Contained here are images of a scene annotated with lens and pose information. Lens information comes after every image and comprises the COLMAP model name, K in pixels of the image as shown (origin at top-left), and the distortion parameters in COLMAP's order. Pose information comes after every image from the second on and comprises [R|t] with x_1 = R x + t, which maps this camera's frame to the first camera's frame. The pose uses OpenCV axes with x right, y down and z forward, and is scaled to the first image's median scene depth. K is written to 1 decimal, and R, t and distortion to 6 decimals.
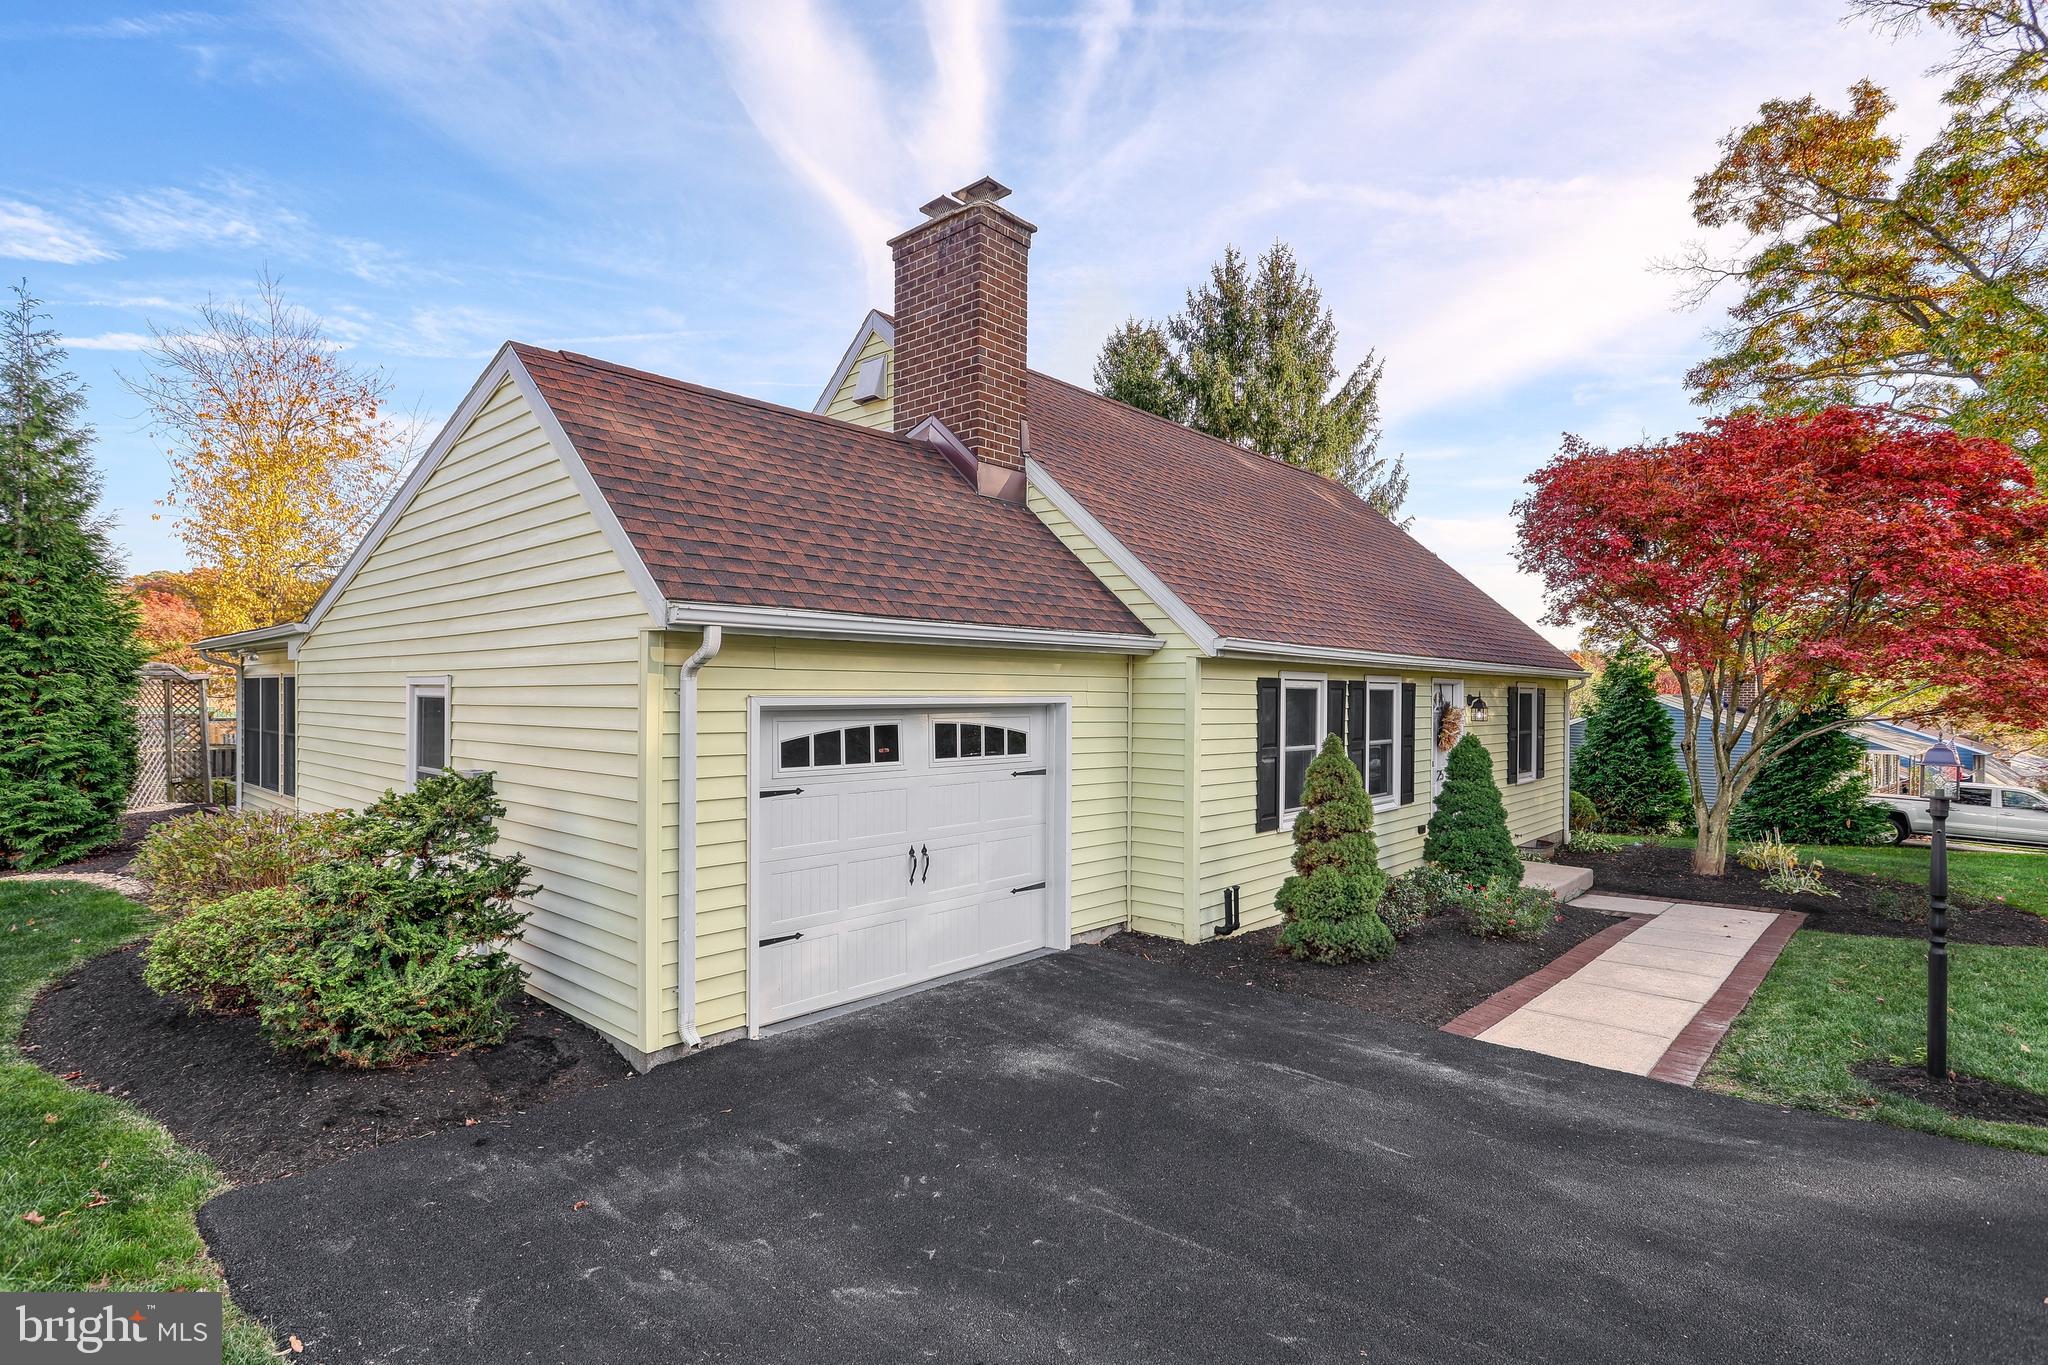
lens RADIAL K [[967.9, 0, 1038.9], [0, 967.9, 699.6], [0, 0, 1]] dist [-0.000299, -0.000196]
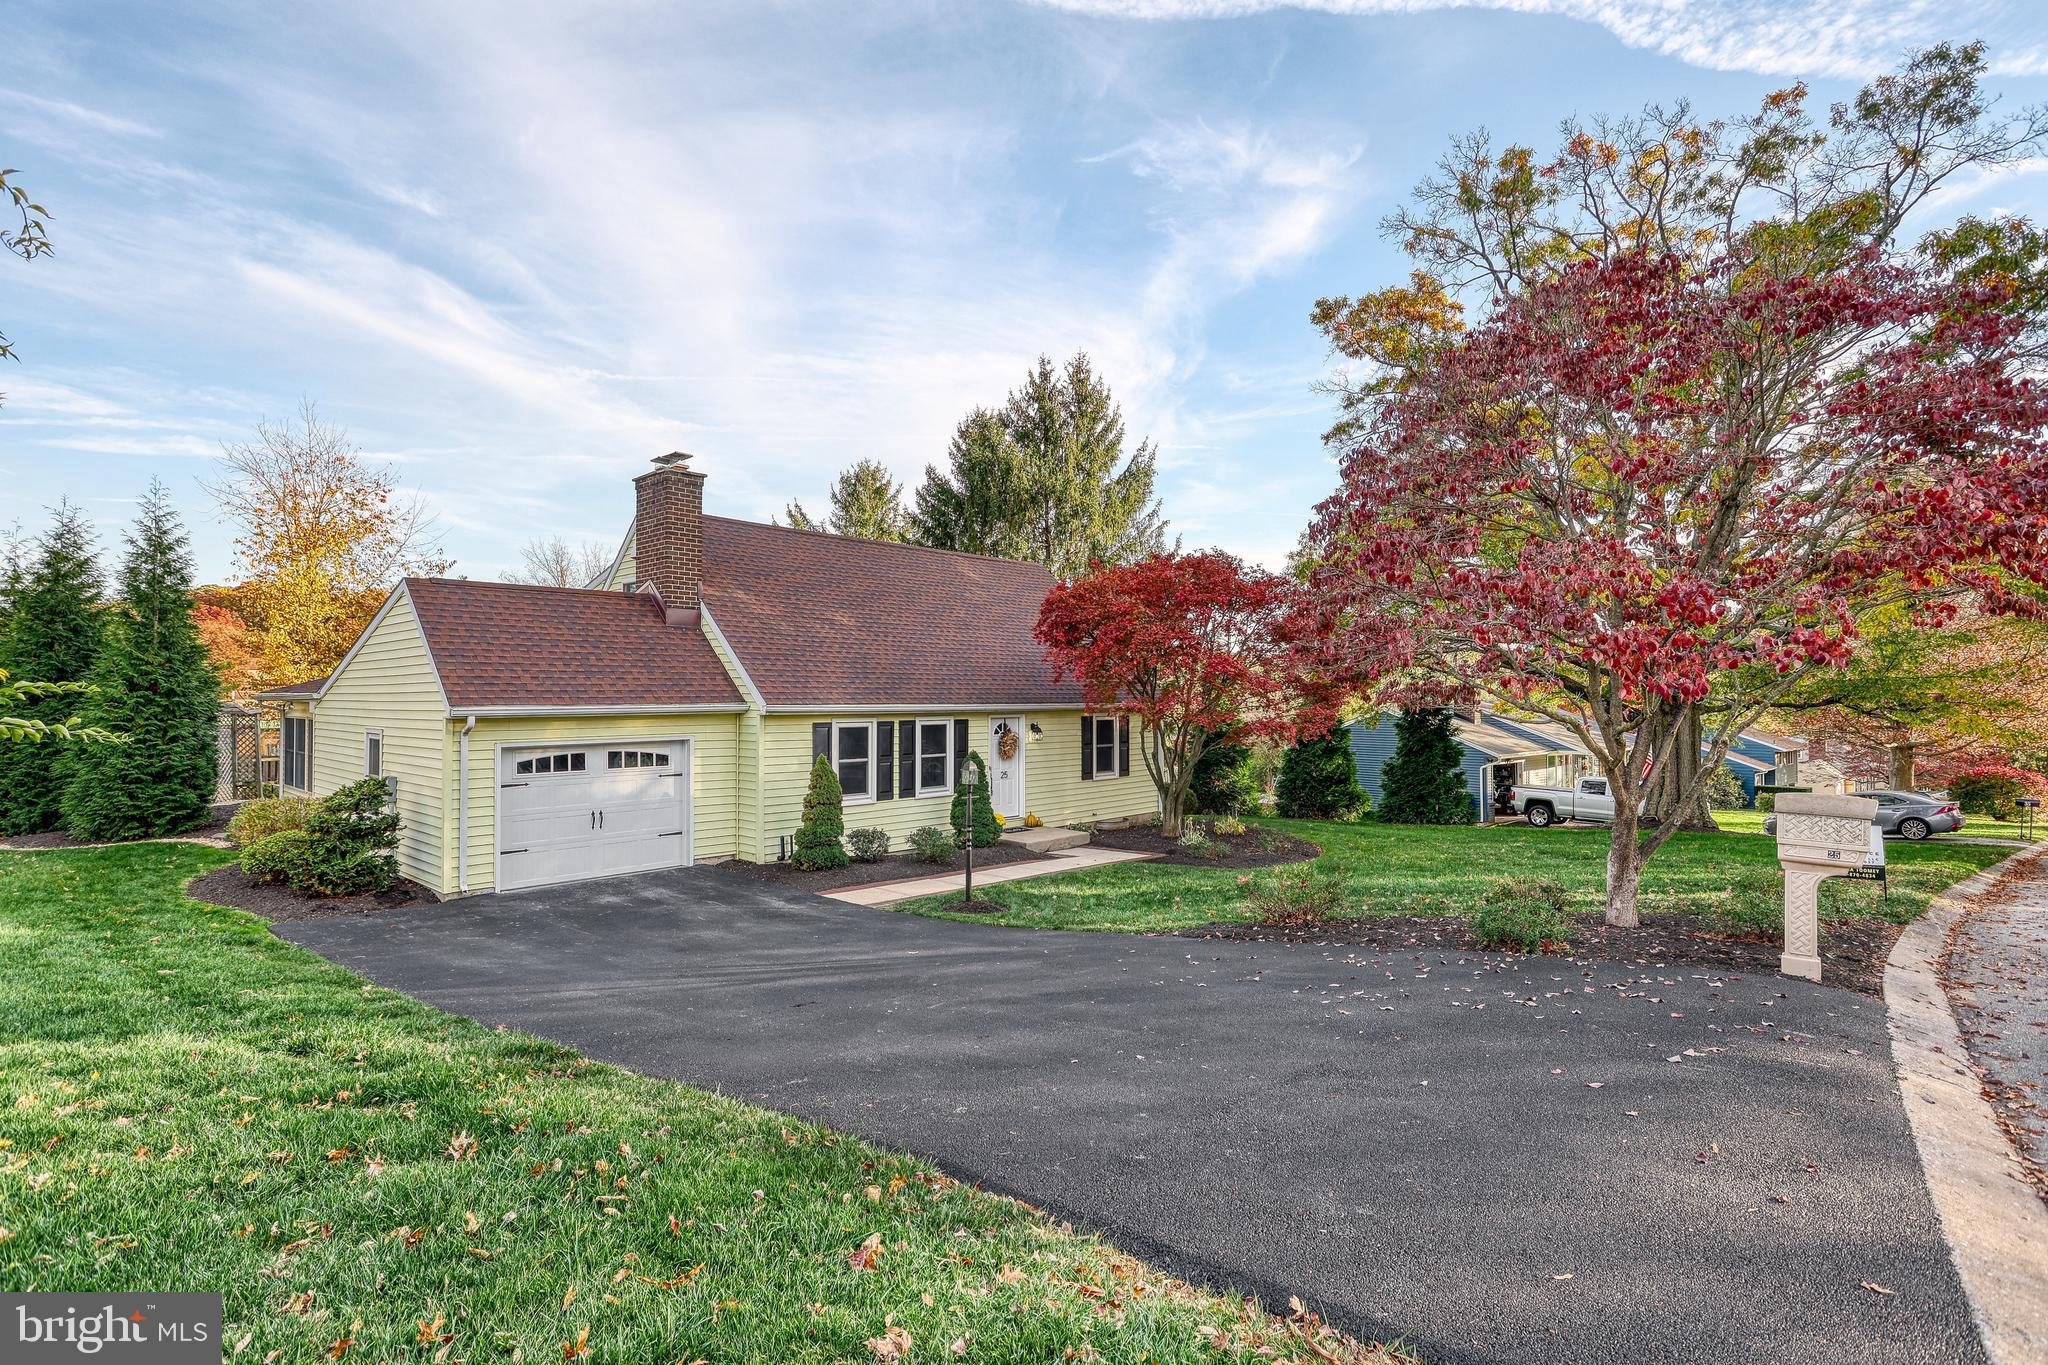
lens RADIAL K [[967.9, 0, 1010.2], [0, 967.9, 674.7], [0, 0, 1]] dist [-0.000299, -0.000196]
pose [[0.998883, -0.011852, -0.045731, 0.642019], [0.010648, 0.999593, -0.026482, -0.057321], [0.046026, 0.025965, 0.998603, -0.776306]]
